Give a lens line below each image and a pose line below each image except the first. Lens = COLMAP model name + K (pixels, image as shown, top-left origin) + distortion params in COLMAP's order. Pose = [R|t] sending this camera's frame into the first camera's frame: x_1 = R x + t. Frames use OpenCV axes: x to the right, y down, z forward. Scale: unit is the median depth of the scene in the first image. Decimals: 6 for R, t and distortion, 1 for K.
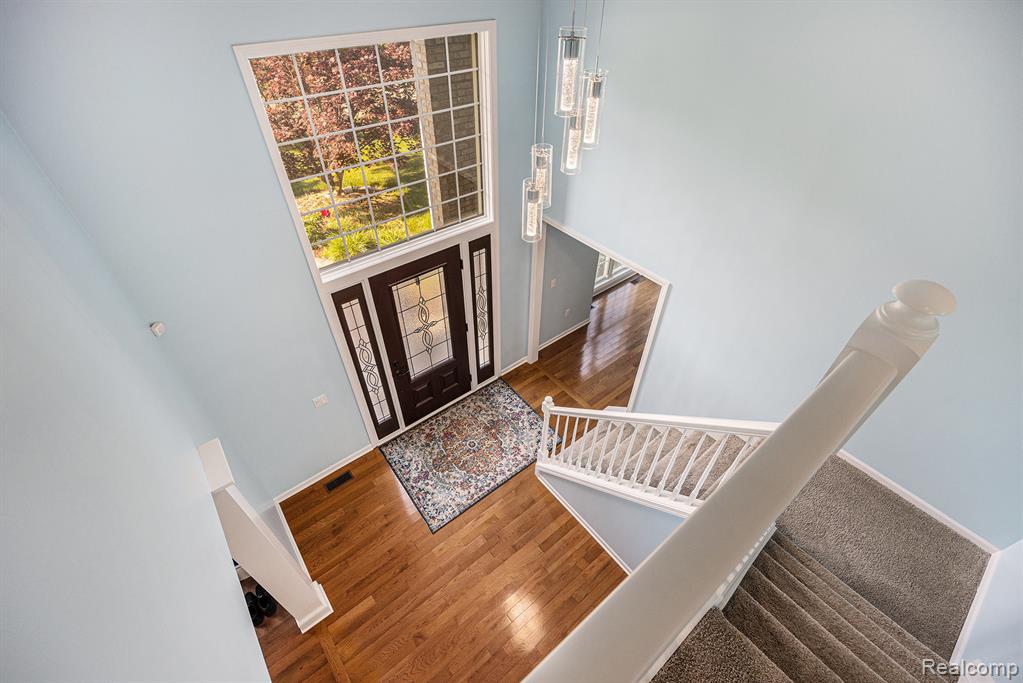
lens RADIAL K [[441.9, 0, 510.1], [0, 441.9, 338.0], [0, 0, 1]] dist [-0.014400, -0.000886]
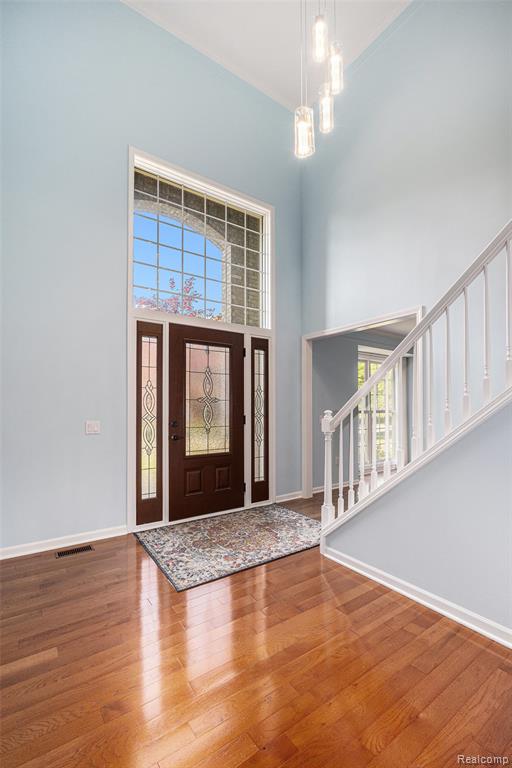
lens RADIAL K [[331.8, 0, 256.5], [0, 331.8, 397.3], [0, 0, 1]] dist [-0.014400, -0.000886]
pose [[0.997770, -0.007721, -0.066293, -0.015709], [-0.039283, 0.735074, -0.676848, 0.515322], [0.053956, 0.677943, 0.733131, 0.387796]]
